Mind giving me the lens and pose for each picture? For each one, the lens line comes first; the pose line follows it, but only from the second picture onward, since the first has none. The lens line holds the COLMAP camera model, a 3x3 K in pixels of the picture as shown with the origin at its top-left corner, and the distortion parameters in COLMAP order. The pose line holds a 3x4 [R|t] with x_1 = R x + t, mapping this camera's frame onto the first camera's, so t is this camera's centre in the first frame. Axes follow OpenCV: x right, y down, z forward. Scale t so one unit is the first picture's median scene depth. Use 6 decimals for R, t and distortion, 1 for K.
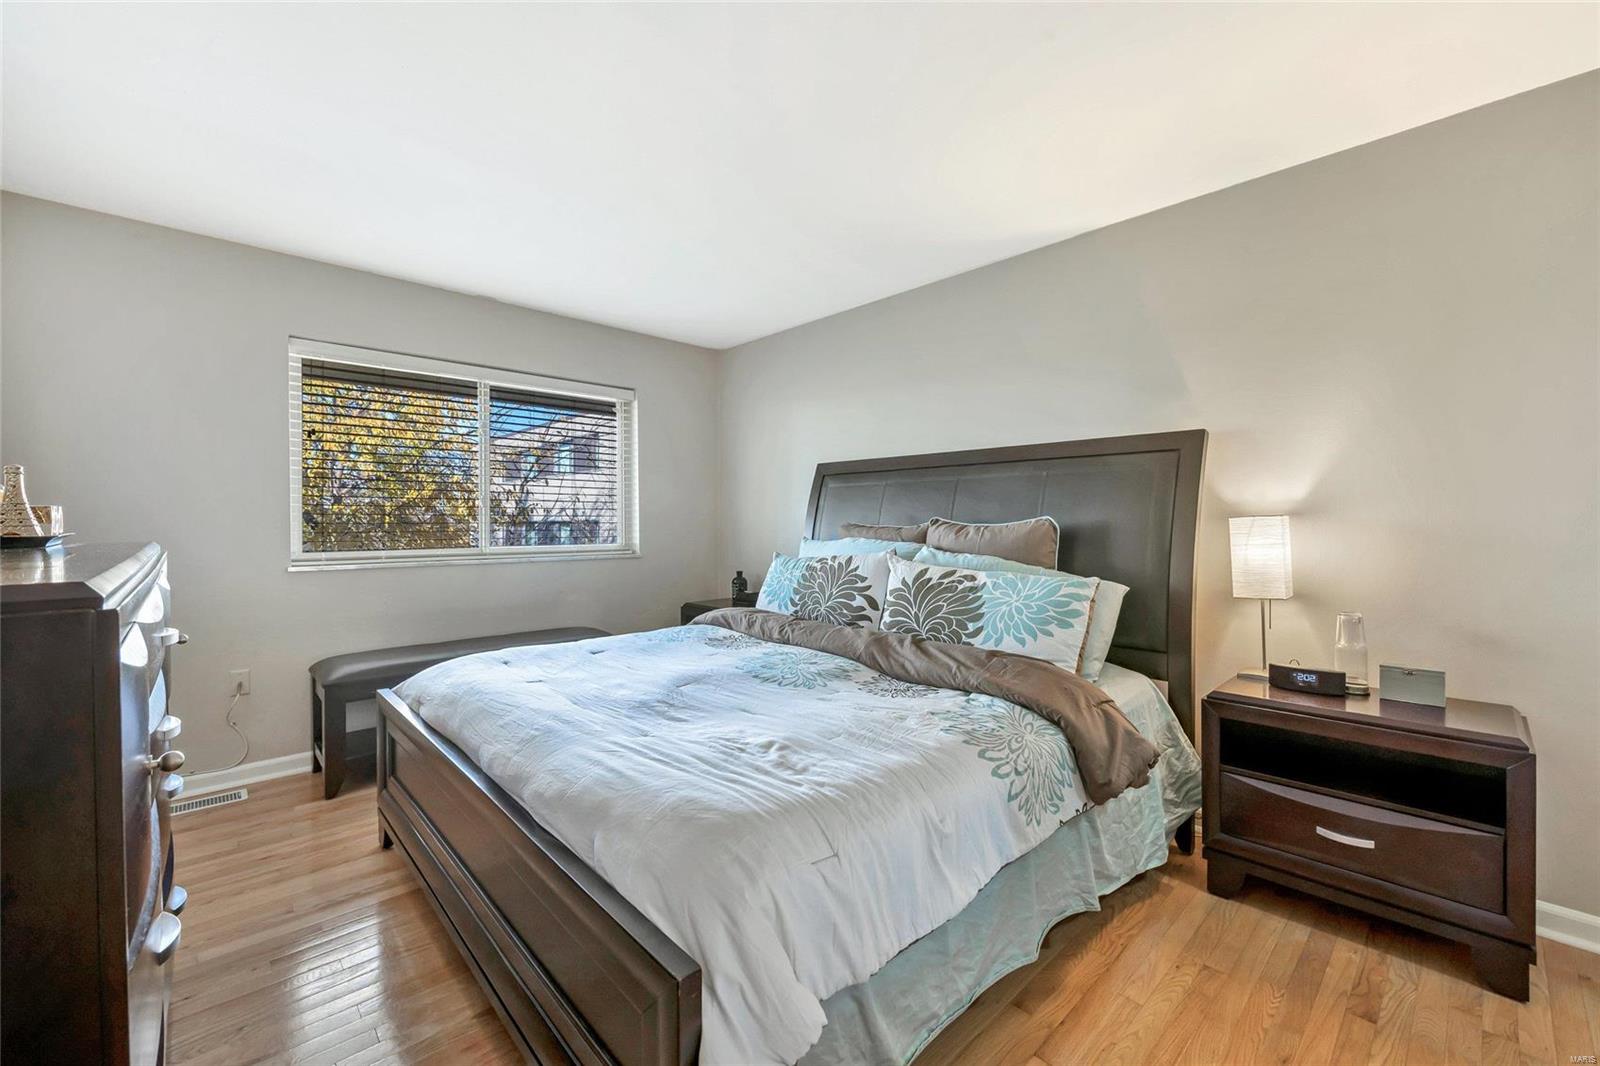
lens RADIAL K [[636.3, 0, 829.9], [0, 636.3, 521.9], [0, 0, 1]] dist [-0.008698, -0.000122]
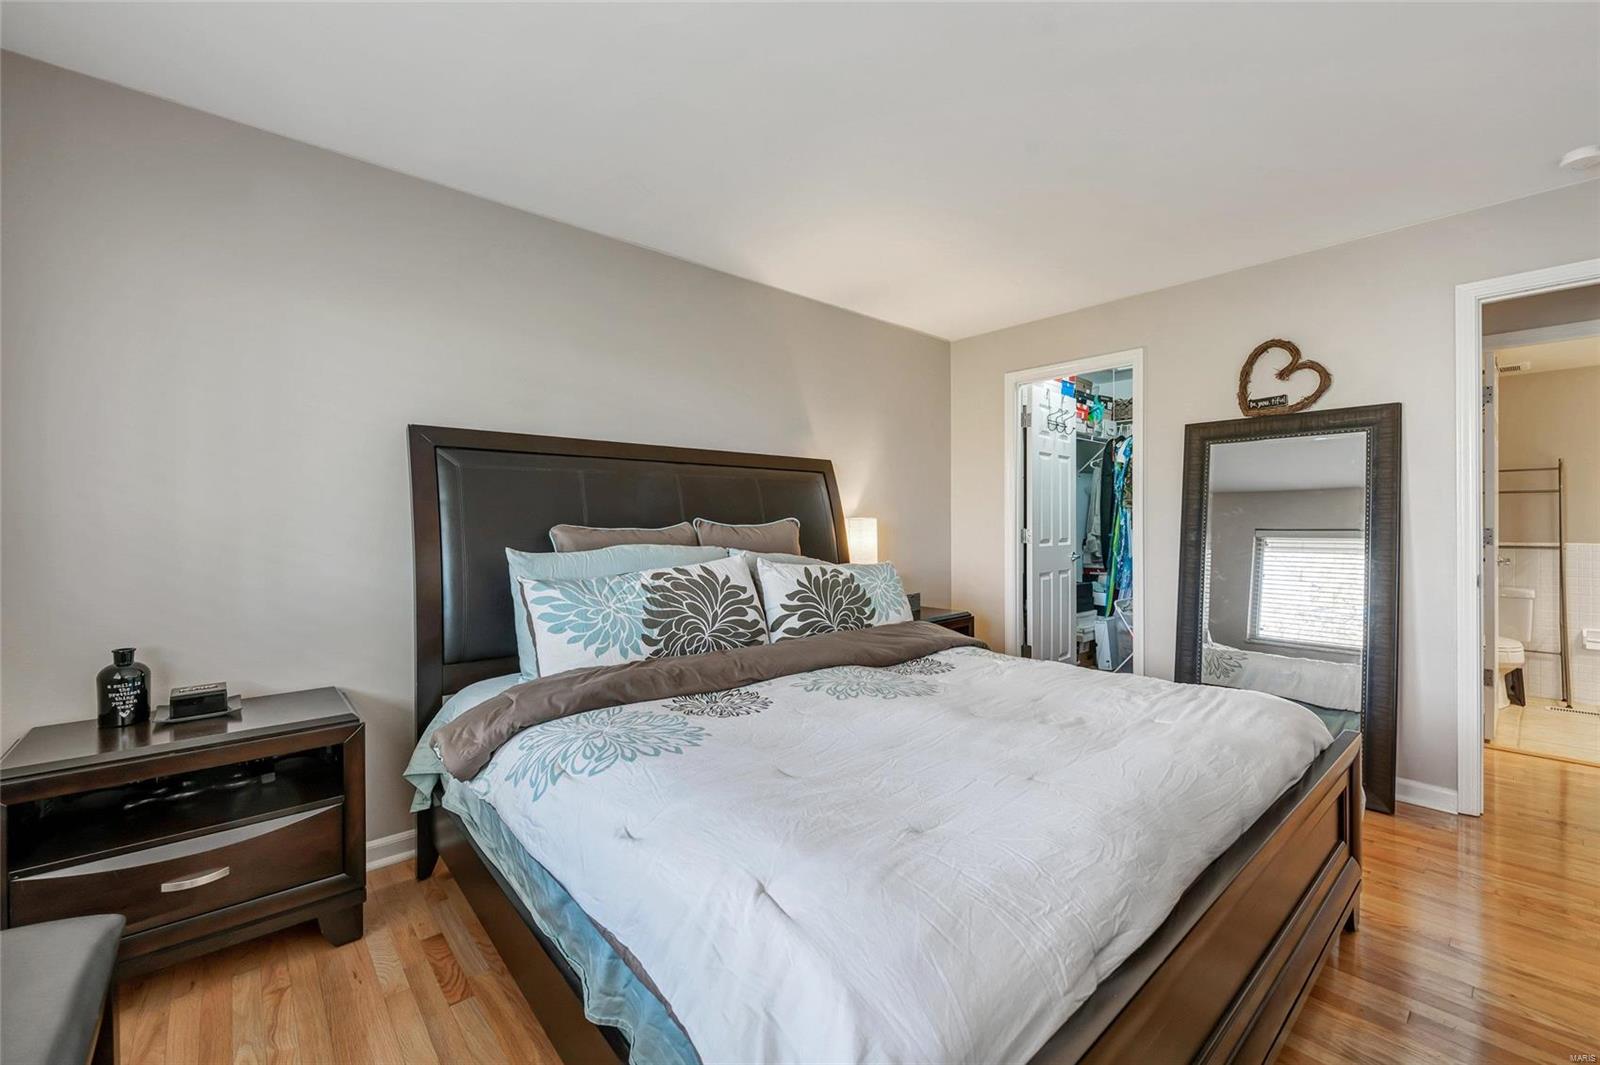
lens RADIAL K [[636.3, 0, 829.9], [0, 636.3, 521.4], [0, 0, 1]] dist [-0.008698, -0.000122]
pose [[0.032307, 0.007204, 0.999452, -0.779658], [0.006264, 0.999953, -0.007410, 0.004787], [-0.999458, 0.006500, 0.032260, 0.826017]]
